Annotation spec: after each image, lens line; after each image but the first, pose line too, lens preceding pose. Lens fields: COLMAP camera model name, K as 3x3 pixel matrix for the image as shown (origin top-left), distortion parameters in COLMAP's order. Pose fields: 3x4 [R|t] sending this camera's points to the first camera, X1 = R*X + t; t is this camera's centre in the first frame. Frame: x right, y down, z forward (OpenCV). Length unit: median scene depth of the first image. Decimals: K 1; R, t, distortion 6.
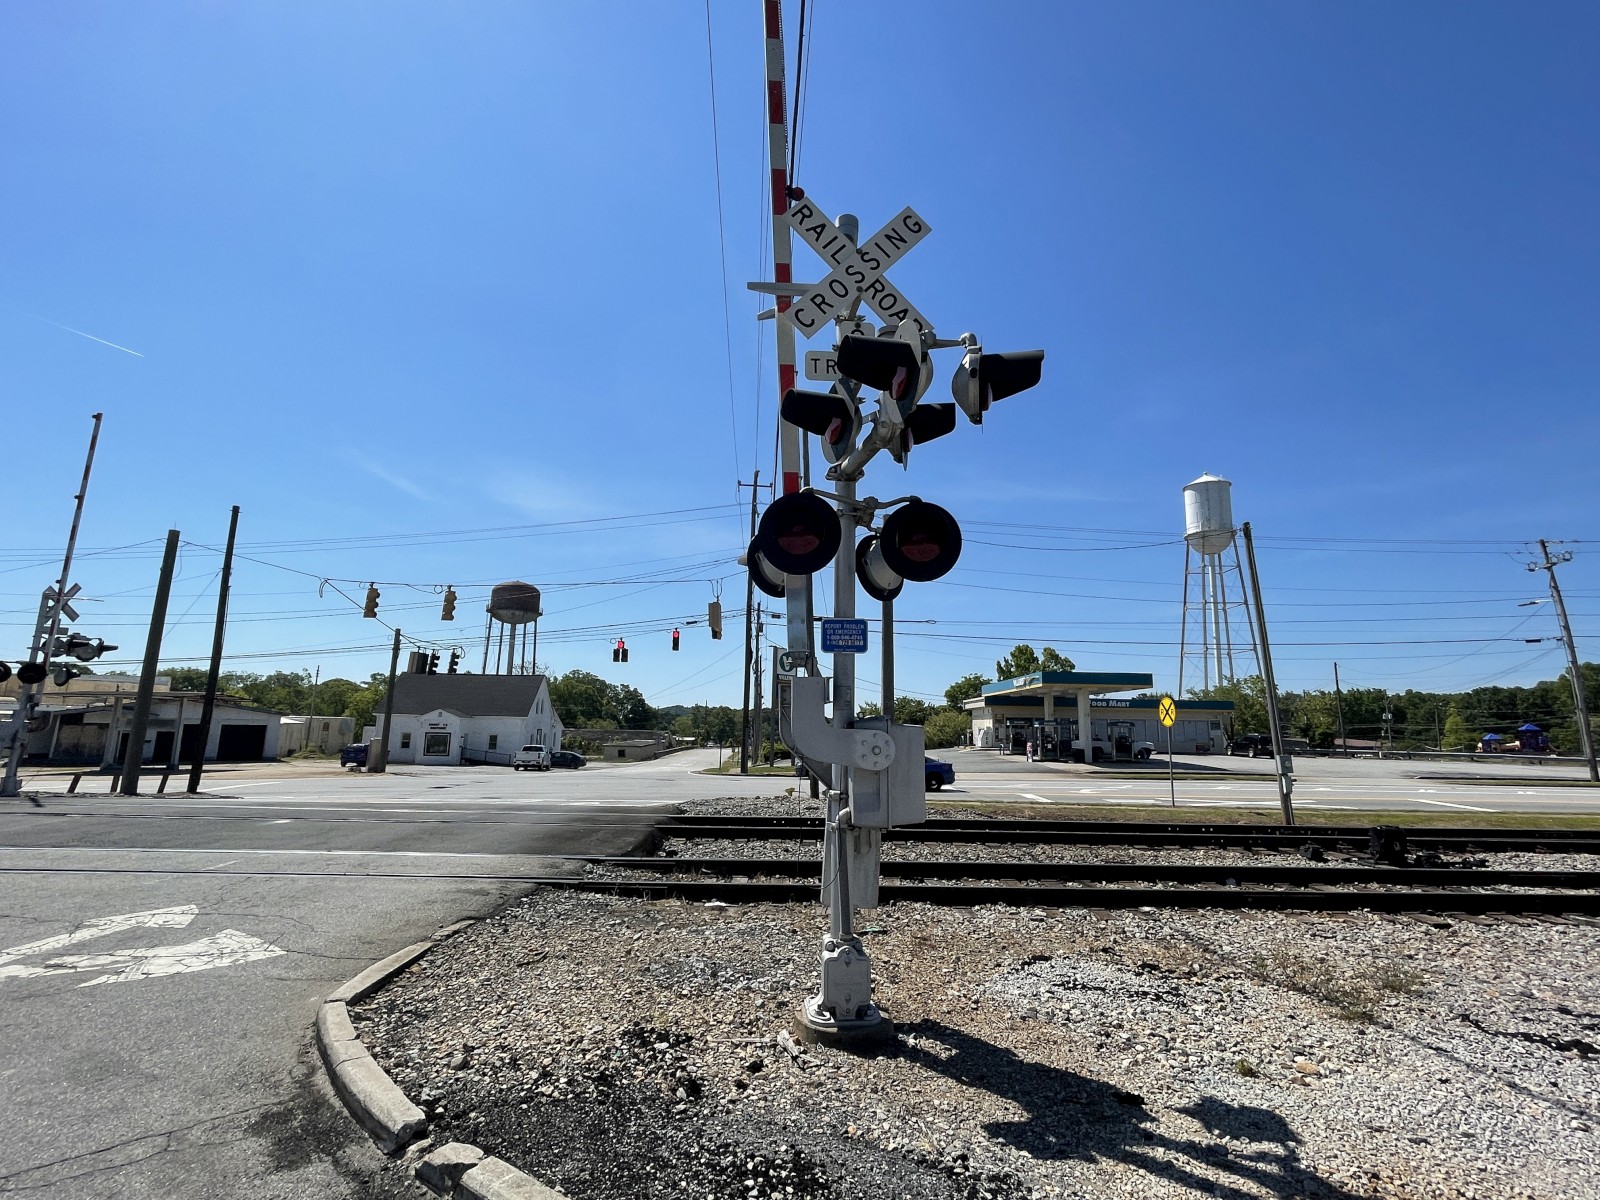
lens RADIAL K [[750.4, 0, 803.4], [0, 750.4, 597.1], [0, 0, 1]] dist [0.002480, -0.000539]
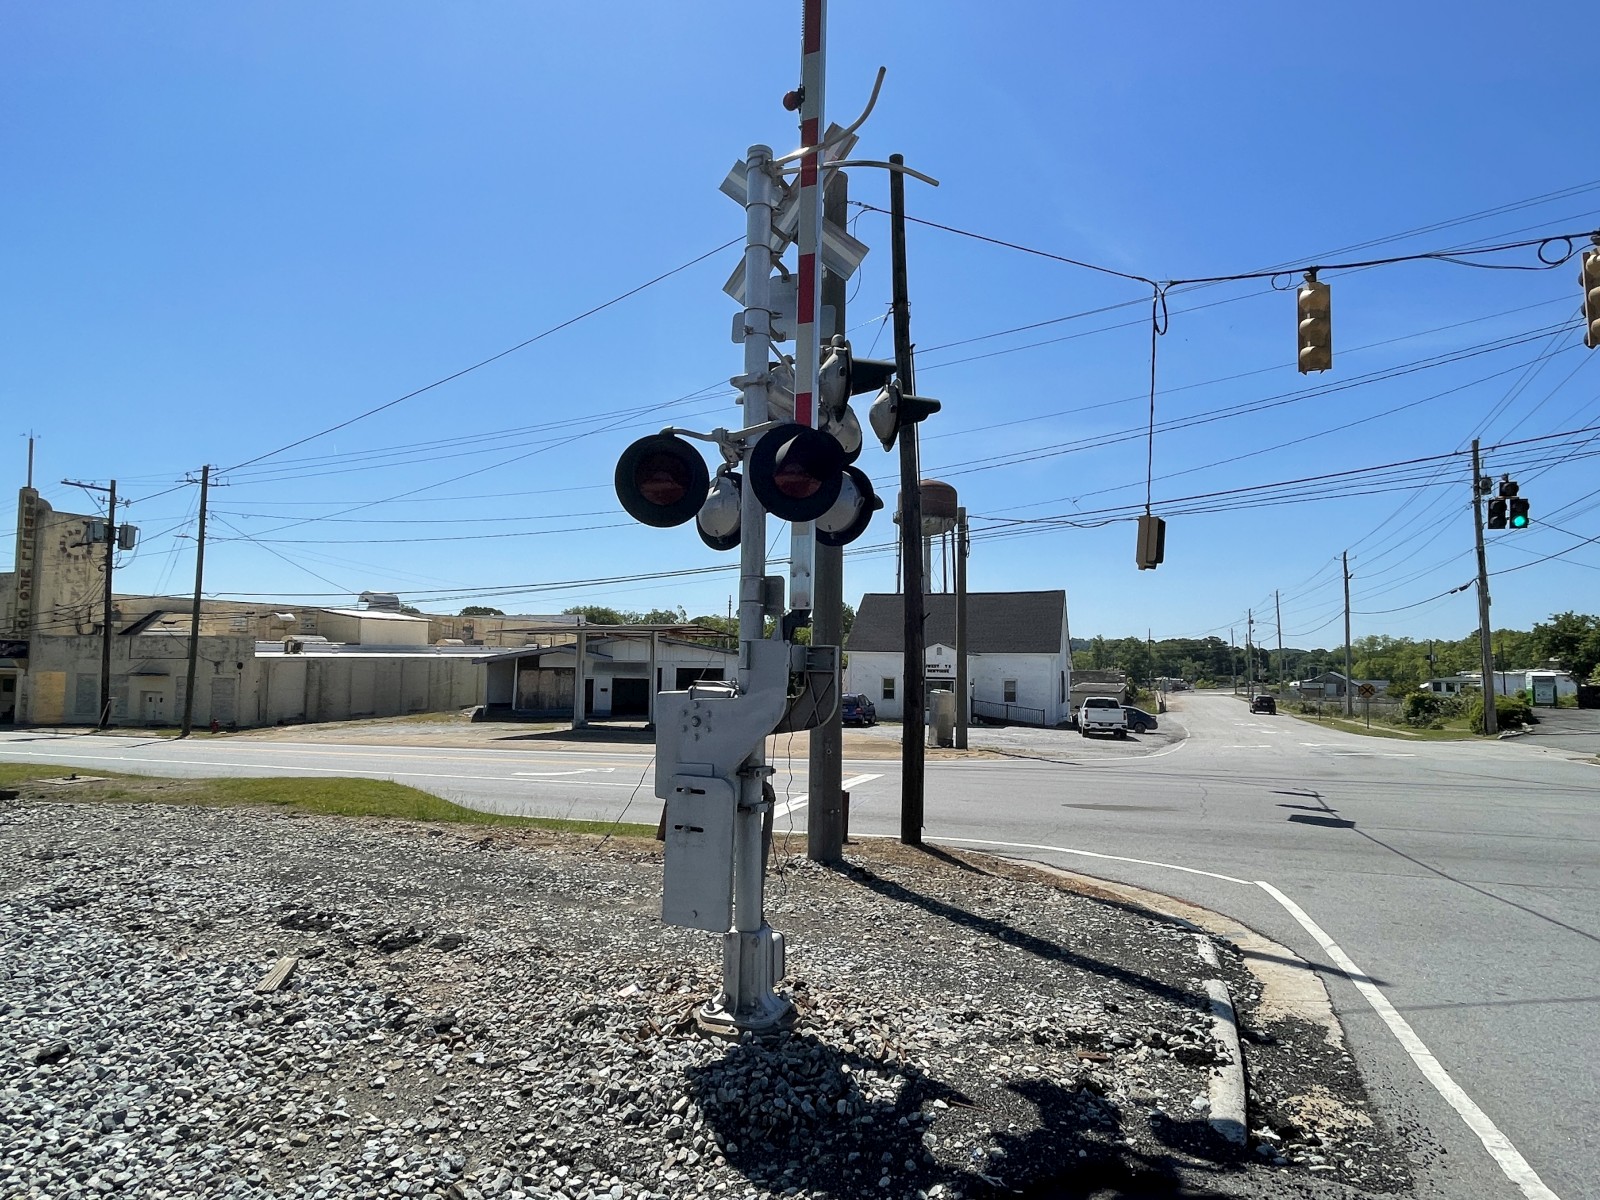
lens RADIAL K [[893.1, 0, 800.0], [0, 893.1, 600.0], [0, 0, 1]] dist [0.004996, 0.001114]
pose [[0.909861, -0.037565, -0.413209, -1.632366], [0.078355, 0.993530, 0.082212, 0.207978], [0.407447, -0.107179, 0.906918, 1.353660]]
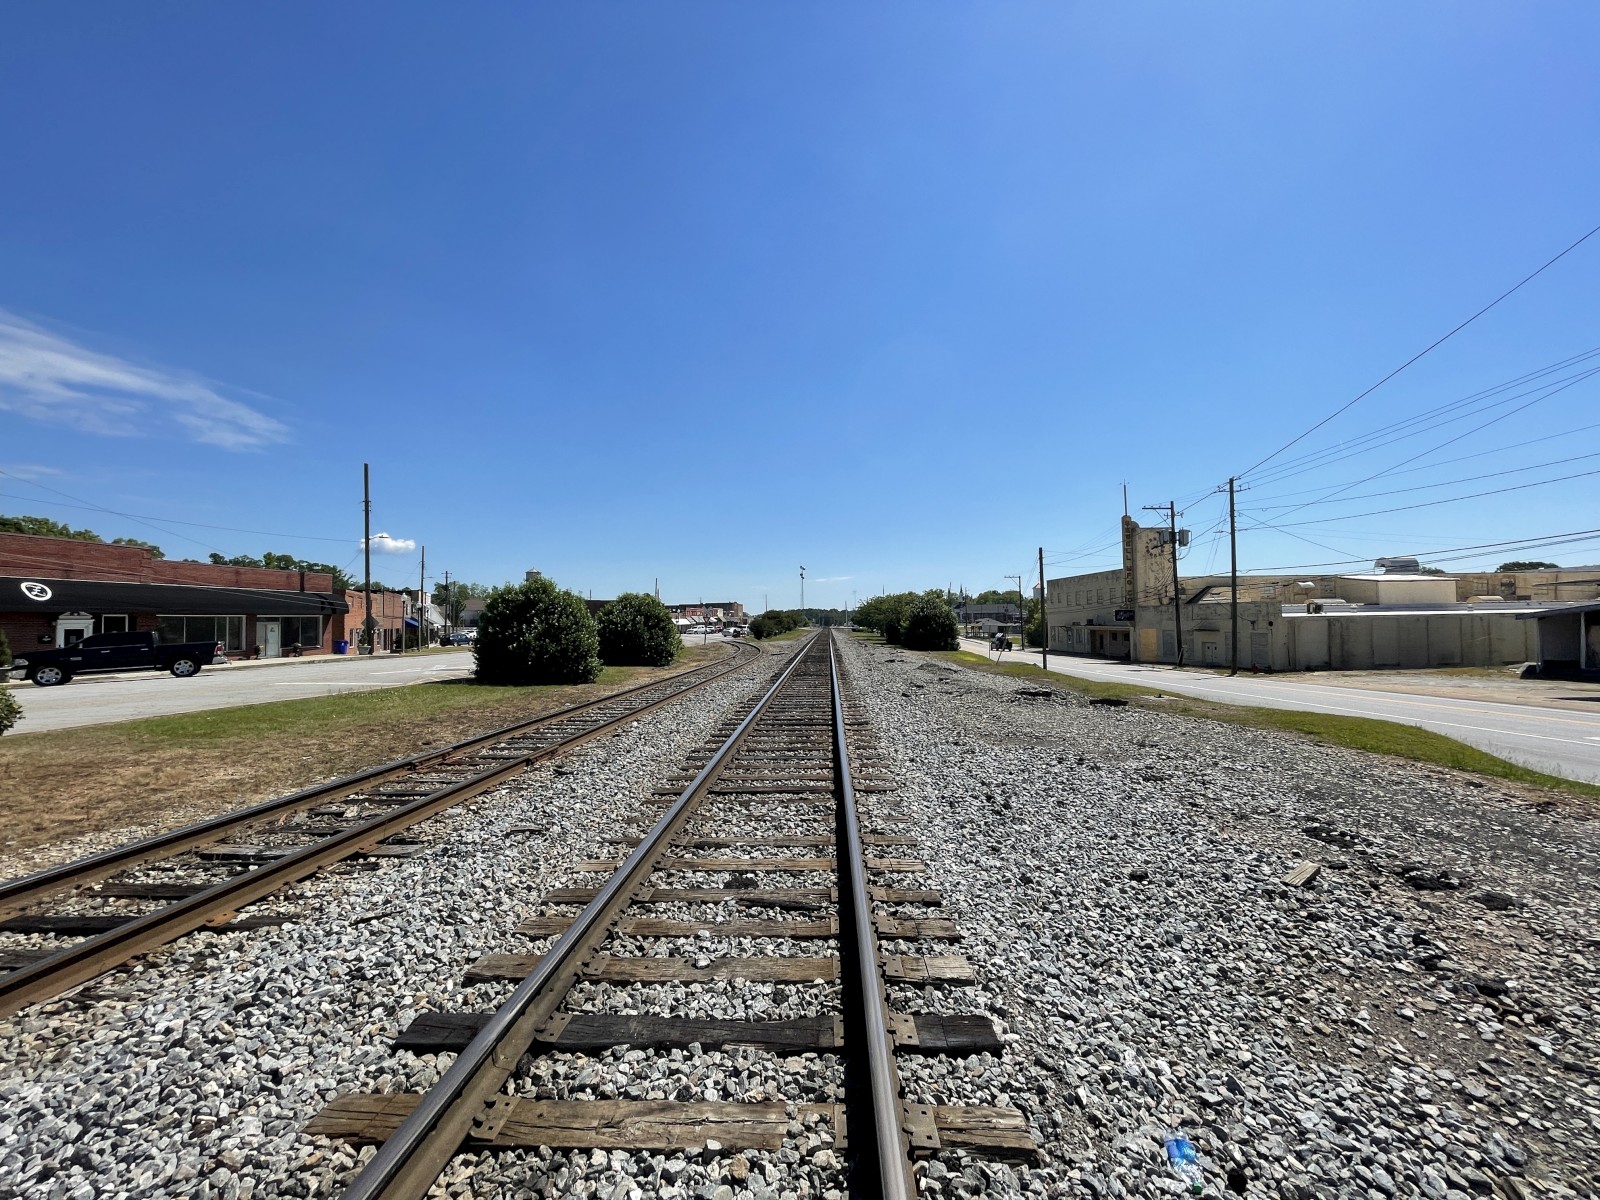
lens RADIAL K [[645.6, 0, 800.0], [0, 645.6, 600.0], [0, 0, 1]] dist [-0.004162, 0.000358]
pose [[-0.048949, -0.051421, -0.997477, -1.660190], [0.181724, 0.981547, -0.059517, 0.220390], [0.982131, -0.184179, -0.038701, 1.392327]]
